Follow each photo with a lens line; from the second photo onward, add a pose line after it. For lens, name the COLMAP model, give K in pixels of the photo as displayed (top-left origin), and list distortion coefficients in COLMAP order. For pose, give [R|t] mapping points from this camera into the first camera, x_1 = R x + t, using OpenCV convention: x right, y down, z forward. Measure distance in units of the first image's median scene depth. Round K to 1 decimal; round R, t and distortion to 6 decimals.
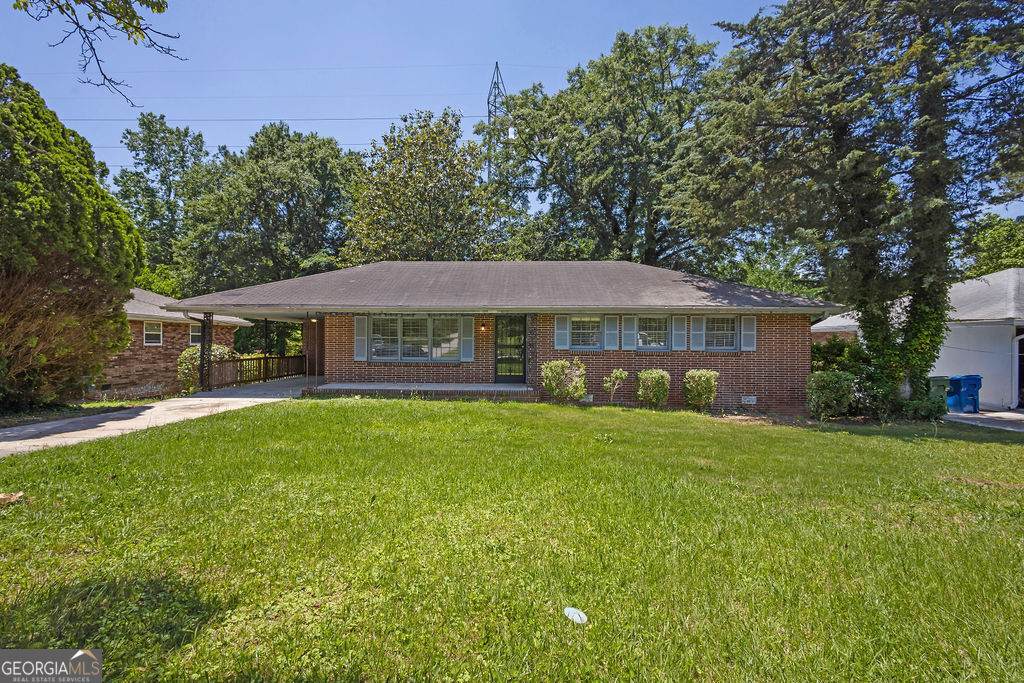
lens RADIAL K [[478.7, 0, 510.2], [0, 478.7, 341.3], [0, 0, 1]] dist [0.019883, 0.000340]
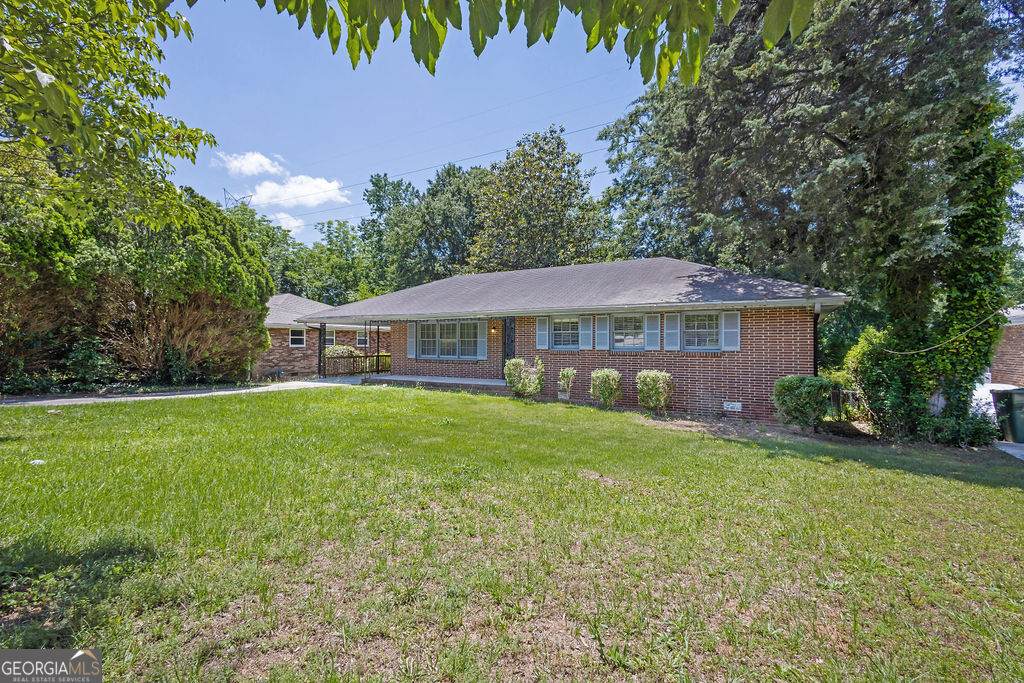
lens RADIAL K [[478.7, 0, 510.9], [0, 478.7, 346.2], [0, 0, 1]] dist [0.019883, 0.000340]
pose [[0.874022, -0.001594, -0.485884, 0.568916], [0.004999, 0.999971, 0.005713, 0.004190], [0.485861, -0.007422, 0.874004, 0.027531]]
